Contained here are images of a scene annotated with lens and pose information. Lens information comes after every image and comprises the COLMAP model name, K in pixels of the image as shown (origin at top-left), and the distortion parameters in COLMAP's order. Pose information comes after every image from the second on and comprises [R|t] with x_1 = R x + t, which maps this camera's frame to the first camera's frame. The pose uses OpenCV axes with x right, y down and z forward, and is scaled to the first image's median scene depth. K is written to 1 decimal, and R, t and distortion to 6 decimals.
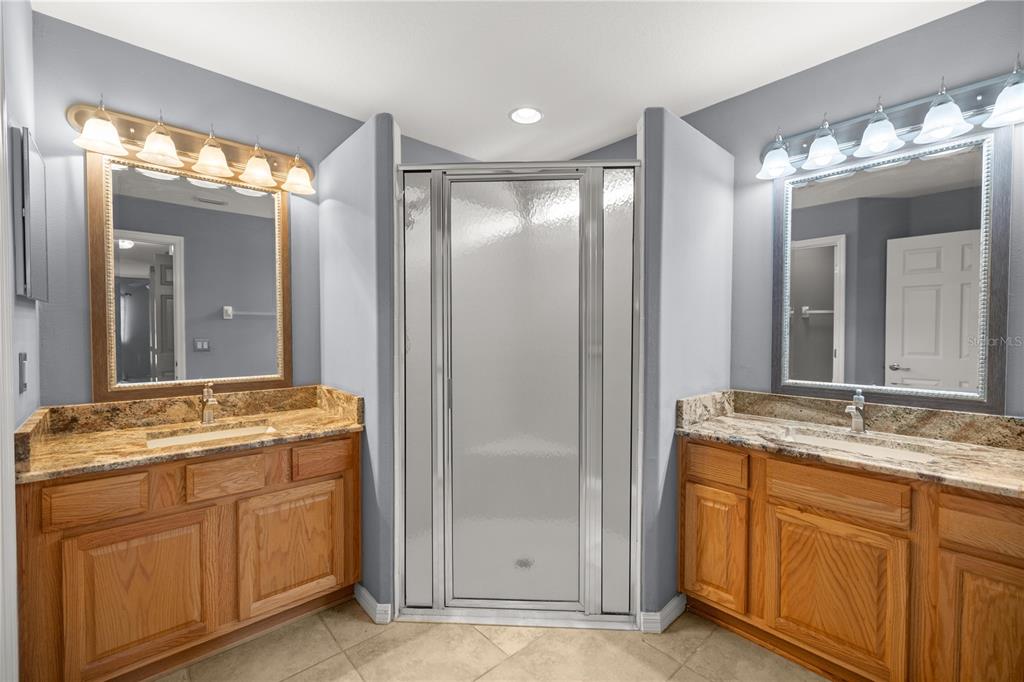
lens RADIAL K [[437.3, 0, 505.8], [0, 437.3, 342.0], [0, 0, 1]] dist [0.000926, 0.000320]
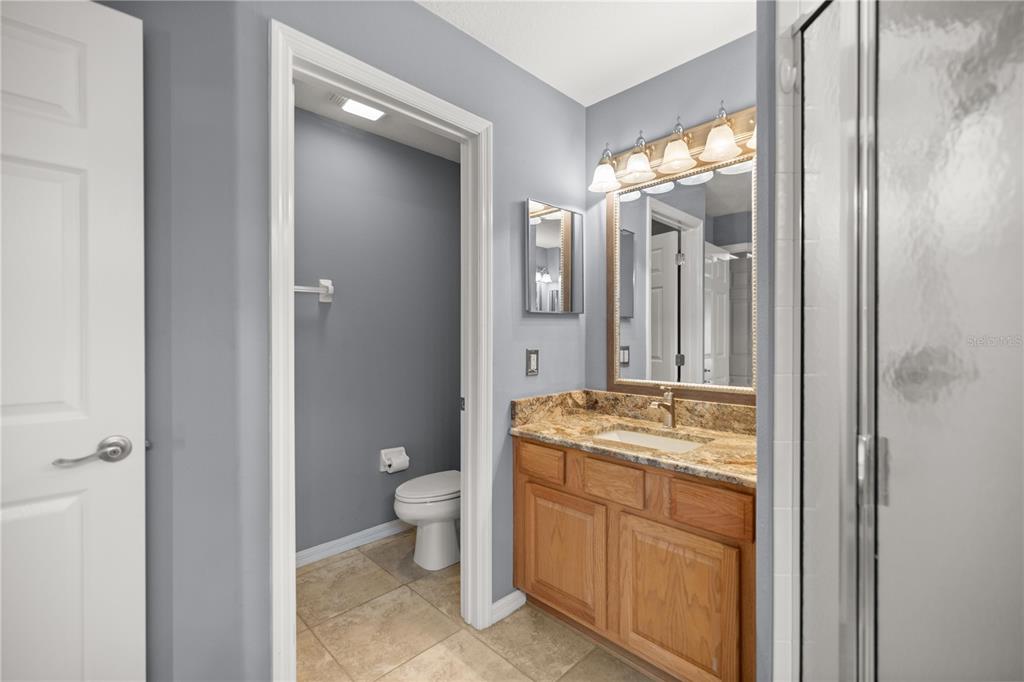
lens RADIAL K [[437.3, 0, 506.6], [0, 437.3, 339.6], [0, 0, 1]] dist [0.000926, 0.000320]
pose [[0.032478, 0.003513, -0.999466, 0.303010], [-0.013984, 0.999898, 0.003060, -0.009123], [0.999375, 0.013877, 0.032524, 0.662006]]
